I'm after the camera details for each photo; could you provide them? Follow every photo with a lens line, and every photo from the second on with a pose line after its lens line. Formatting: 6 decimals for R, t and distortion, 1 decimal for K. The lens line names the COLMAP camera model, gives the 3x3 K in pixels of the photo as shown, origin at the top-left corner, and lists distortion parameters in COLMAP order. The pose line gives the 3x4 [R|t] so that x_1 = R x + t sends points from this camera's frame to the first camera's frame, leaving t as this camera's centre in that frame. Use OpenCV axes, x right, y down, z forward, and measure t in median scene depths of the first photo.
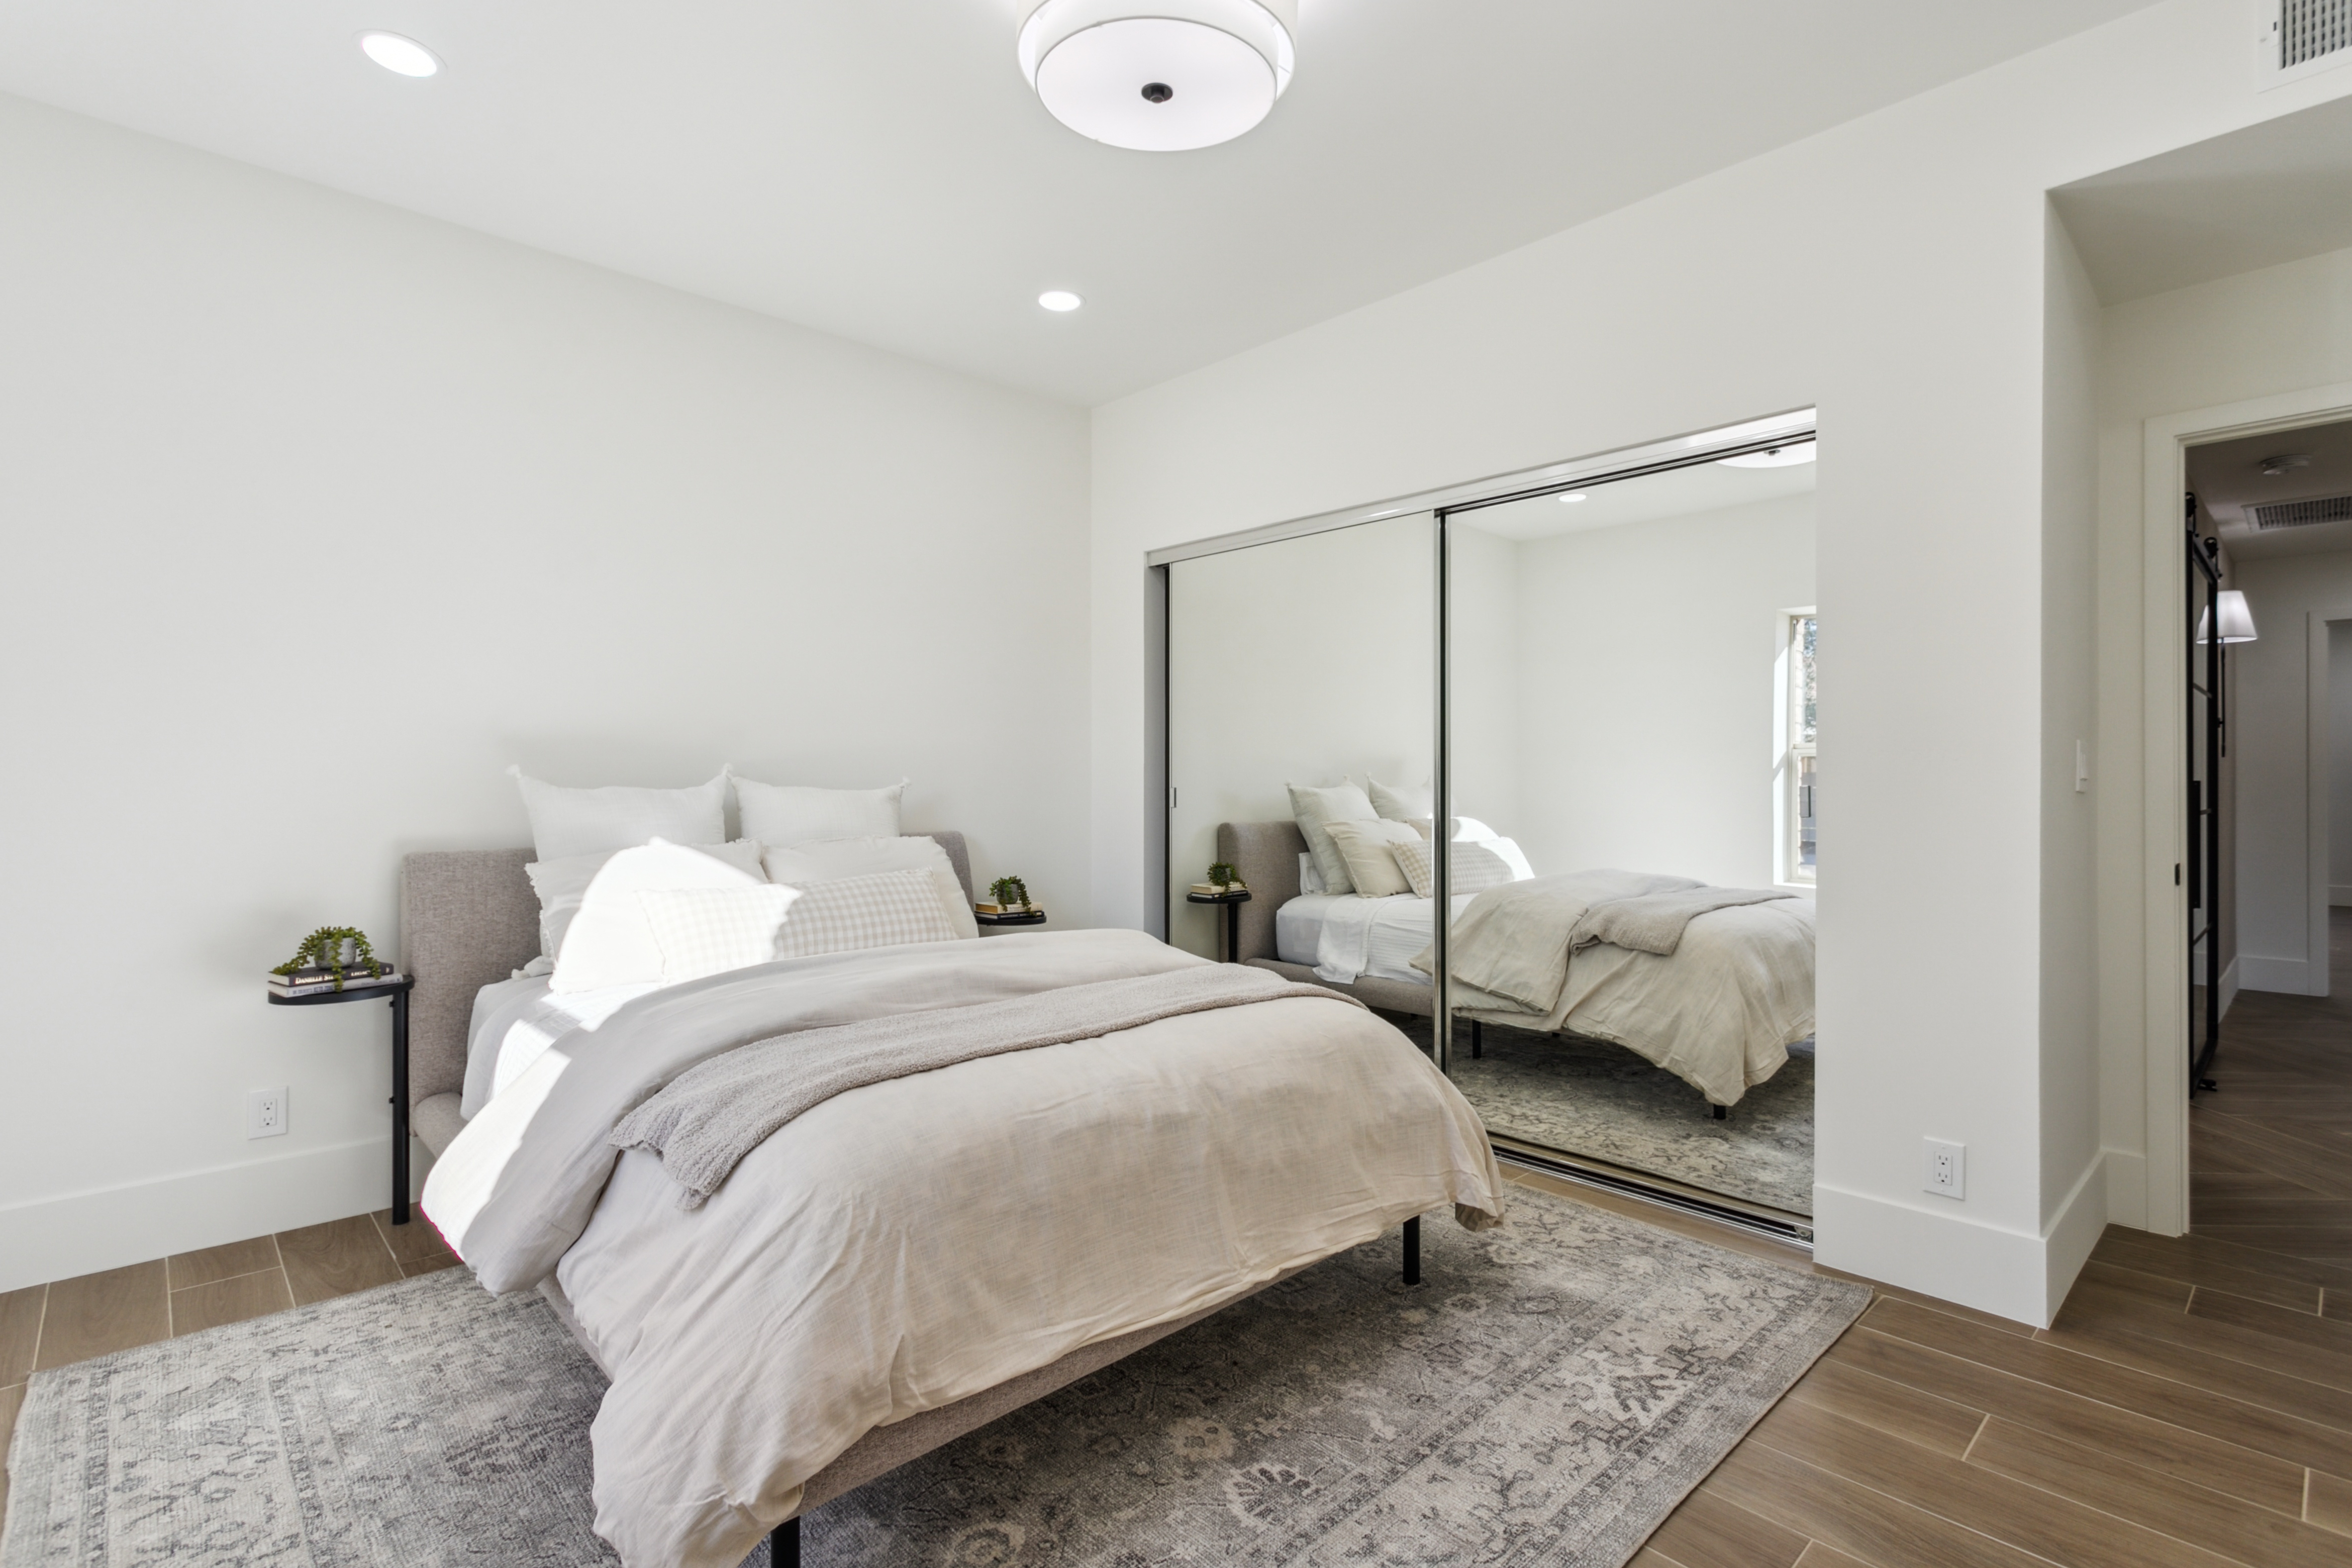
lens RADIAL K [[1116.7, 0, 1174.9], [0, 1116.7, 790.4], [0, 0, 1]] dist [0.001053, 0.000593]
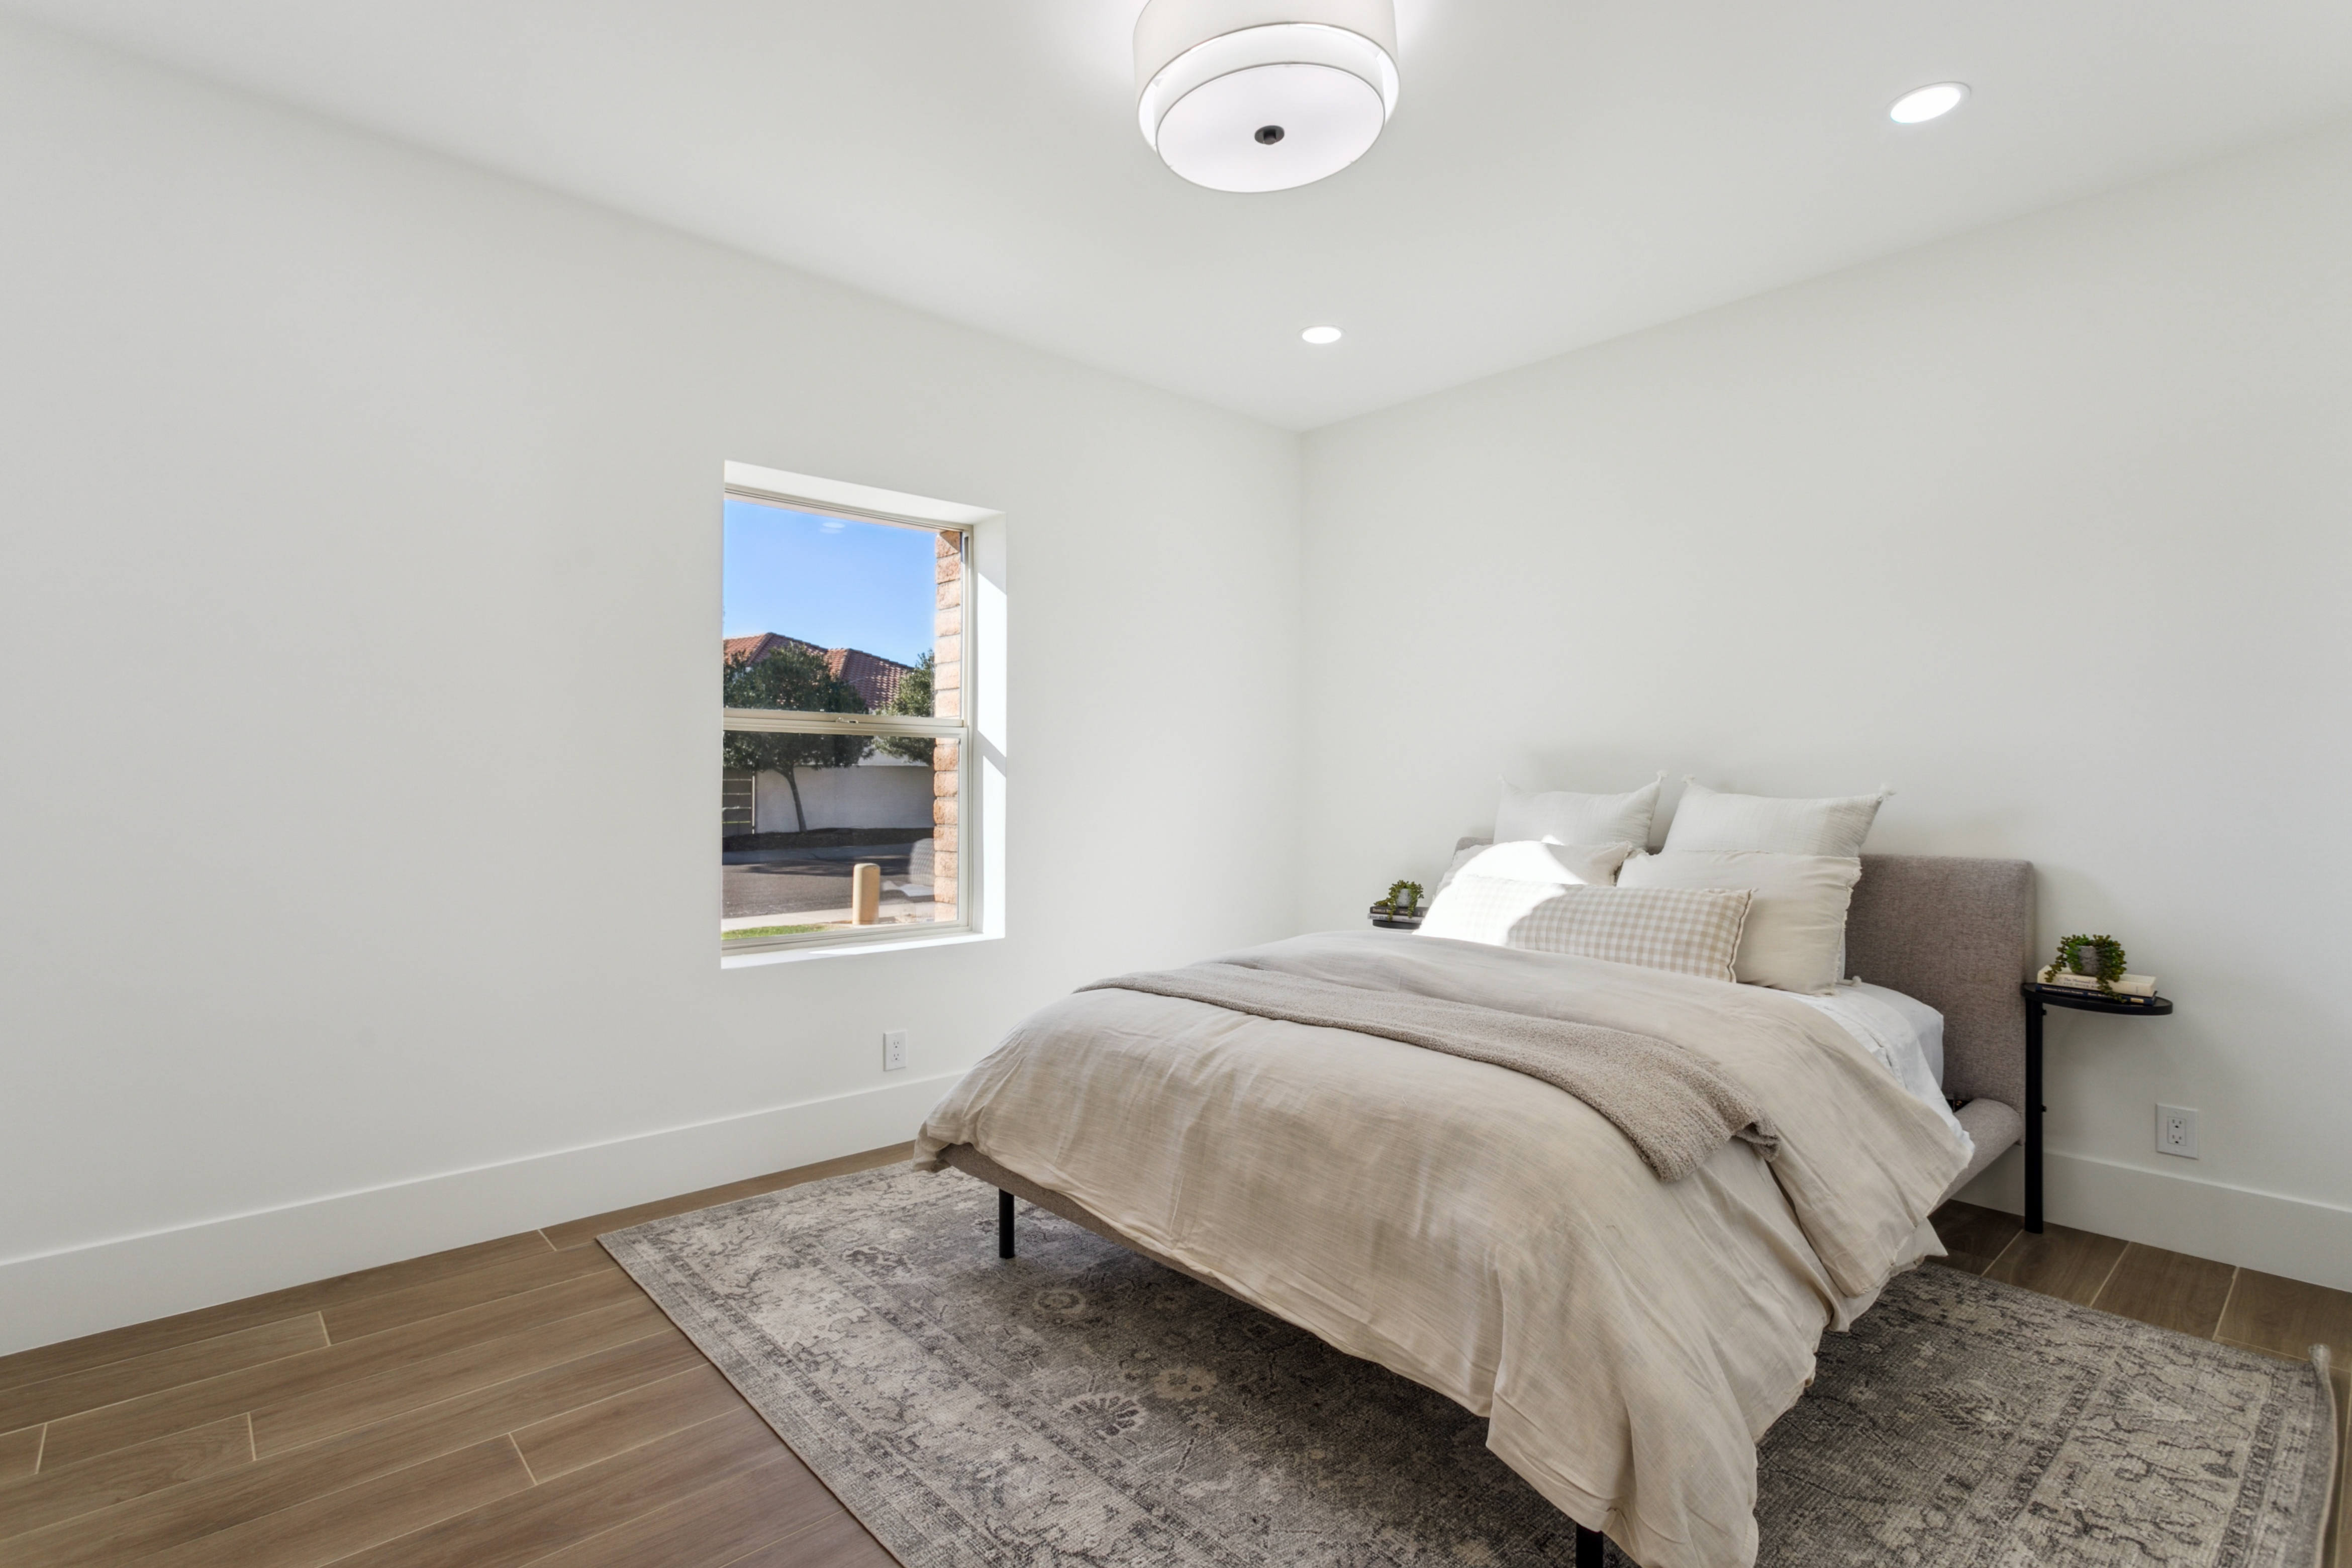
lens RADIAL K [[1116.7, 0, 1174.9], [0, 1116.7, 790.4], [0, 0, 1]] dist [0.001053, 0.000593]
pose [[-0.022252, 0.004260, -0.999743, 1.113038], [-0.011607, 0.999922, 0.004519, -0.009017], [0.999685, 0.011705, -0.022201, 0.999595]]
